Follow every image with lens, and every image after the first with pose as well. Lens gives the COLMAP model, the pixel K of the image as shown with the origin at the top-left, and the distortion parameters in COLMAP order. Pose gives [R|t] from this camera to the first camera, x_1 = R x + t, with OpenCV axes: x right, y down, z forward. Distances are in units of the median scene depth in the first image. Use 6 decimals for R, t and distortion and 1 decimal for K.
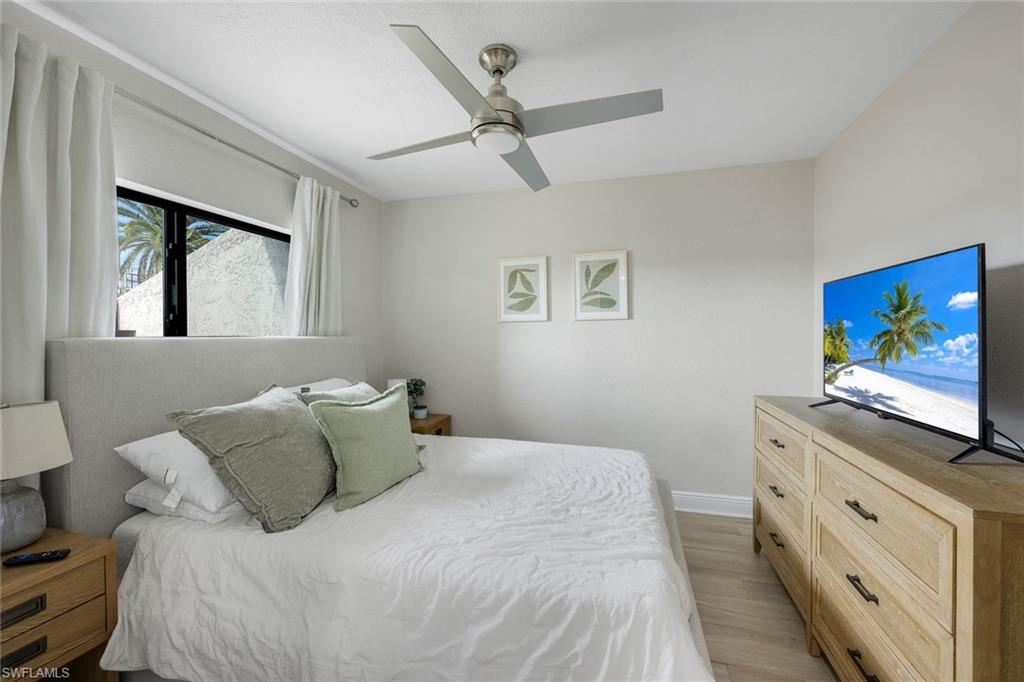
lens RADIAL K [[409.6, 0, 513.2], [0, 409.6, 342.5], [0, 0, 1]] dist [0.000556, -0.000034]
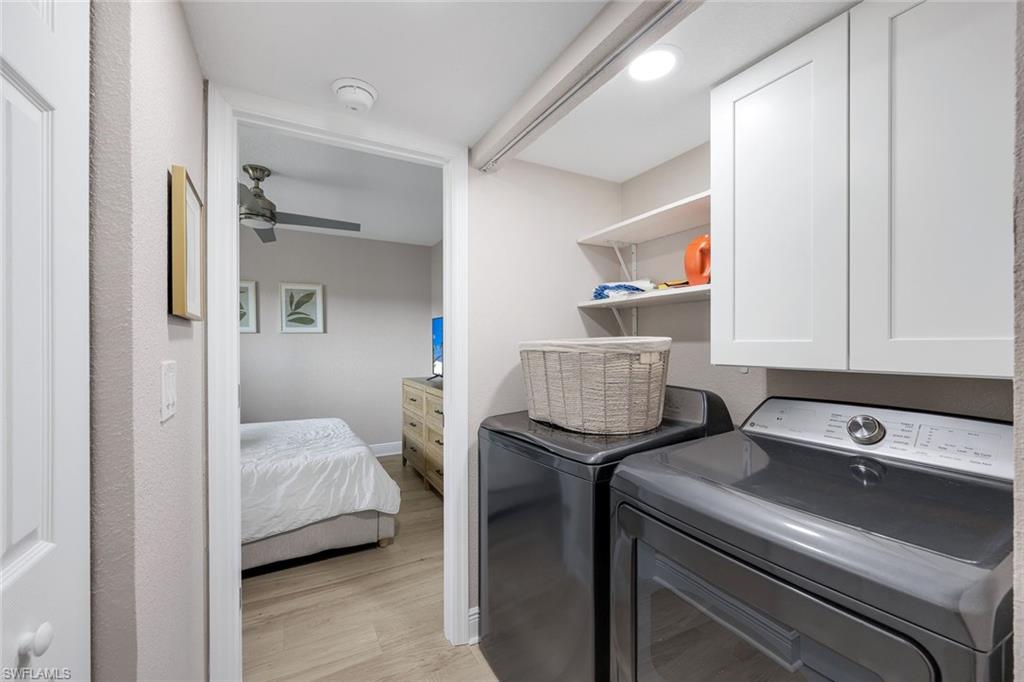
lens RADIAL K [[409.6, 0, 513.2], [0, 409.6, 342.5], [0, 0, 1]] dist [0.000556, -0.000034]
pose [[0.702601, 0.003186, 0.711577, -0.405104], [0.012021, 0.999794, -0.016345, 0.011298], [-0.711482, 0.020038, 0.702418, -0.708397]]
